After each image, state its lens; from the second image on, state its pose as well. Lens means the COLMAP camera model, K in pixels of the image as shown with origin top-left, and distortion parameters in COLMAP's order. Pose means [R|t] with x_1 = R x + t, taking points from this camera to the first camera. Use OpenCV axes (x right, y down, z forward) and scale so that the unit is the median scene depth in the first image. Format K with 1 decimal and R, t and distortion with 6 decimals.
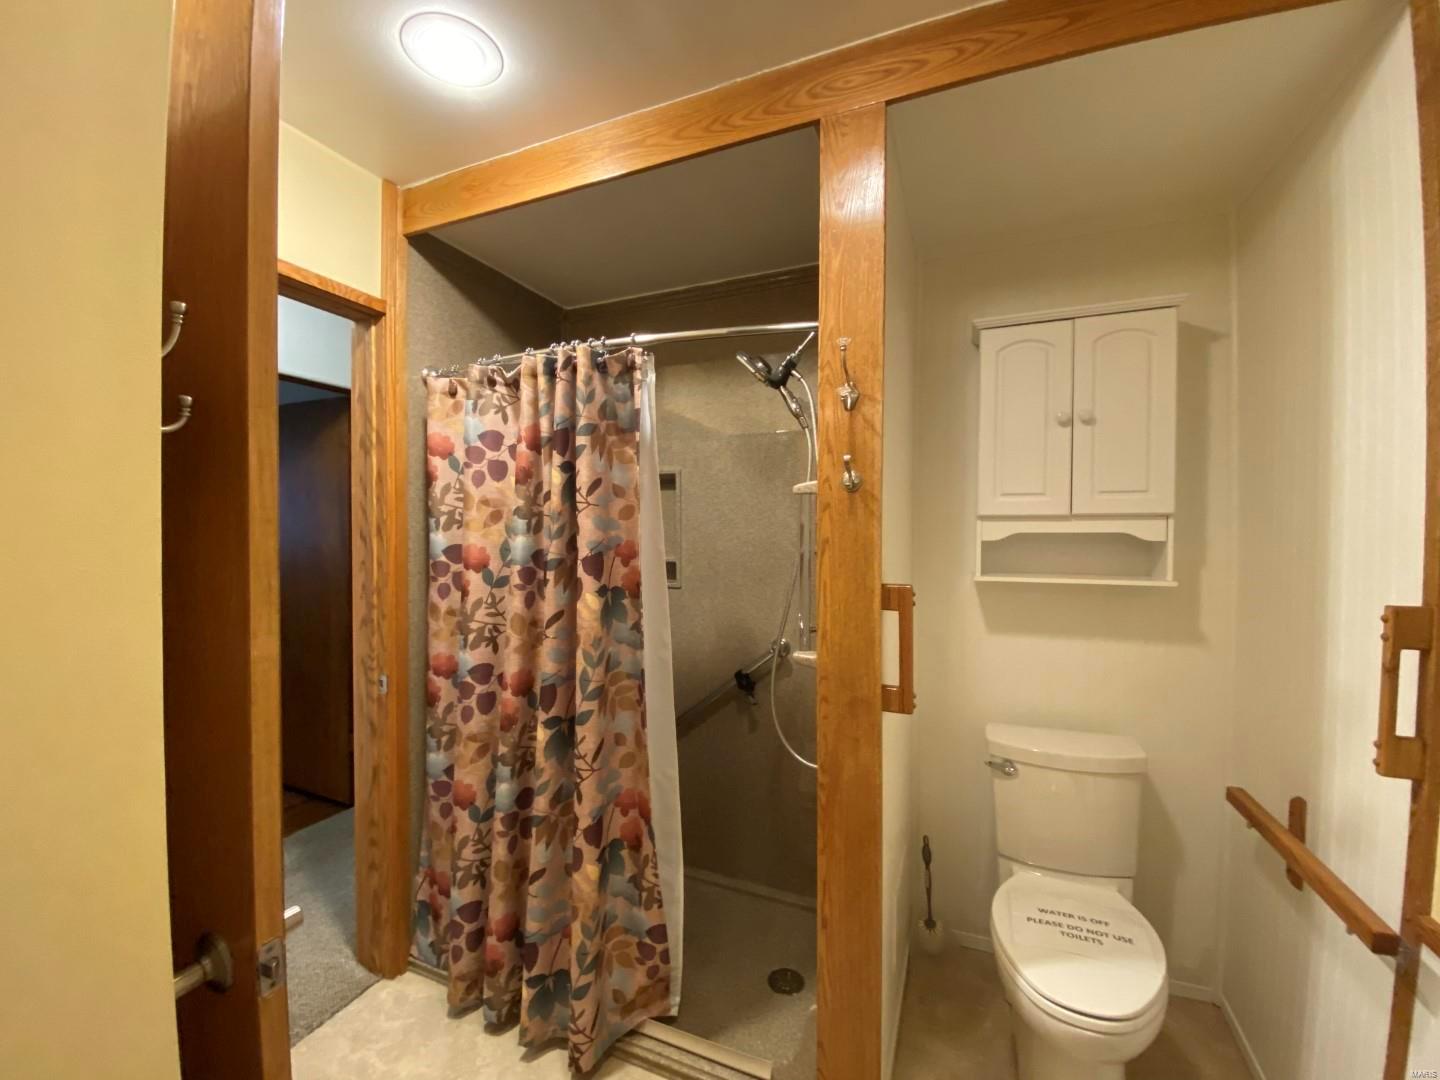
lens RADIAL K [[579.4, 0, 714.8], [0, 579.4, 537.6], [0, 0, 1]] dist [0.003165, -0.014270]
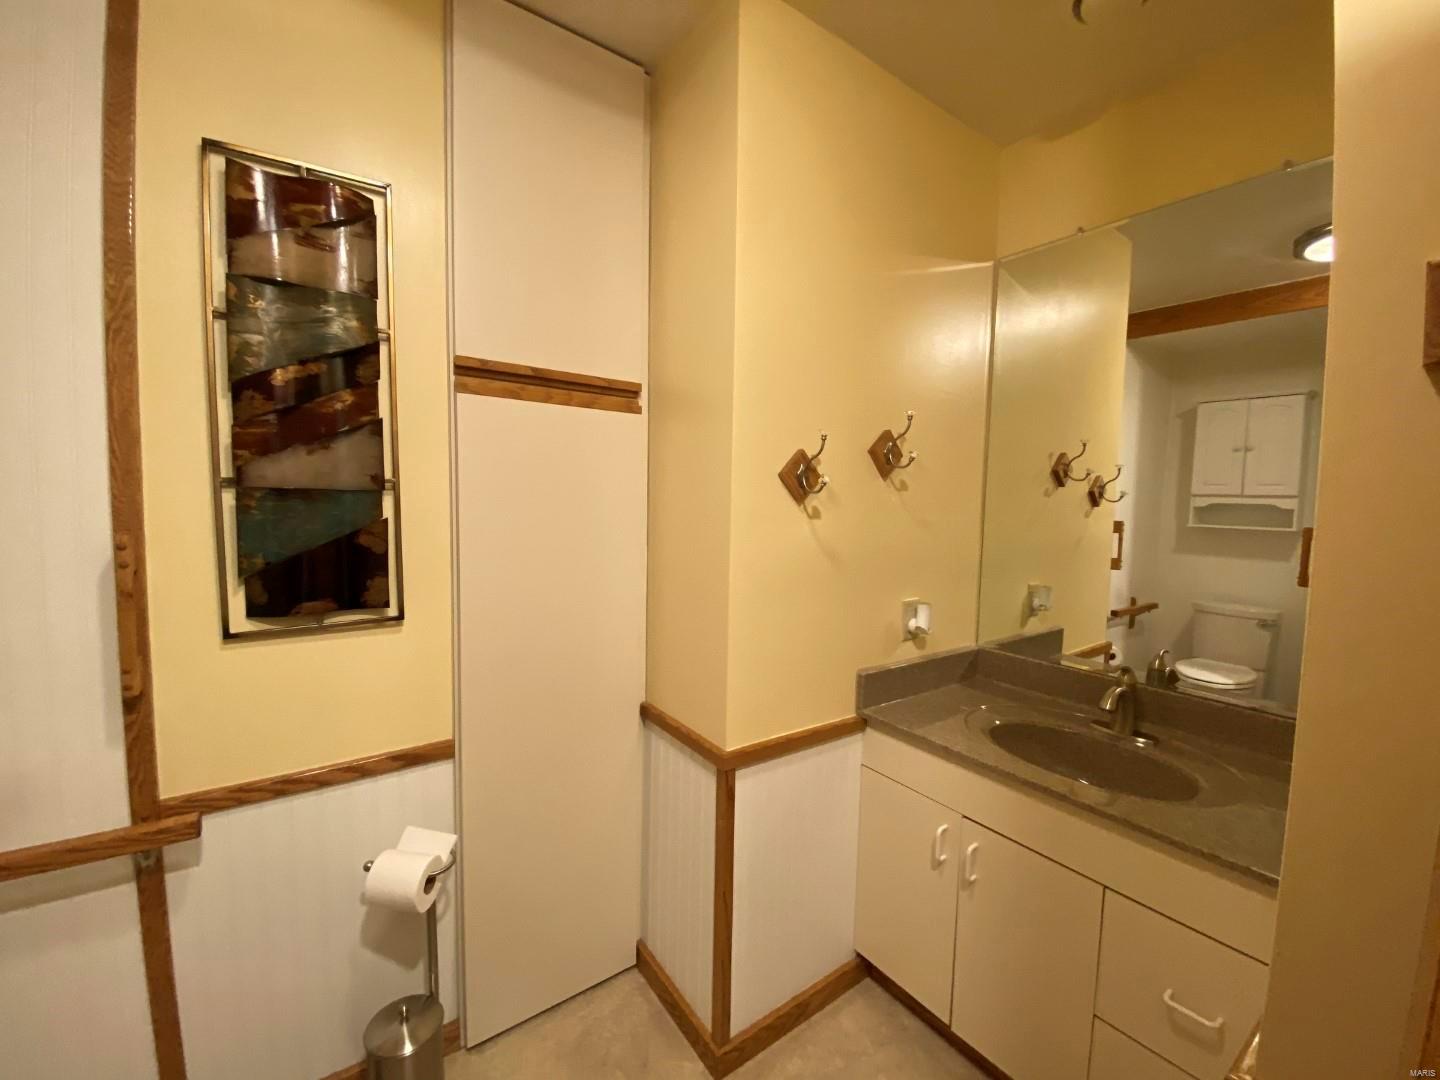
lens RADIAL K [[579.4, 0, 714.8], [0, 579.4, 537.6], [0, 0, 1]] dist [0.003165, -0.014270]
pose [[0.855599, 0.059087, -0.514255, 0.081739], [-0.030733, 0.997510, 0.063479, 0.039606], [0.516726, -0.038508, 0.855285, -1.703194]]
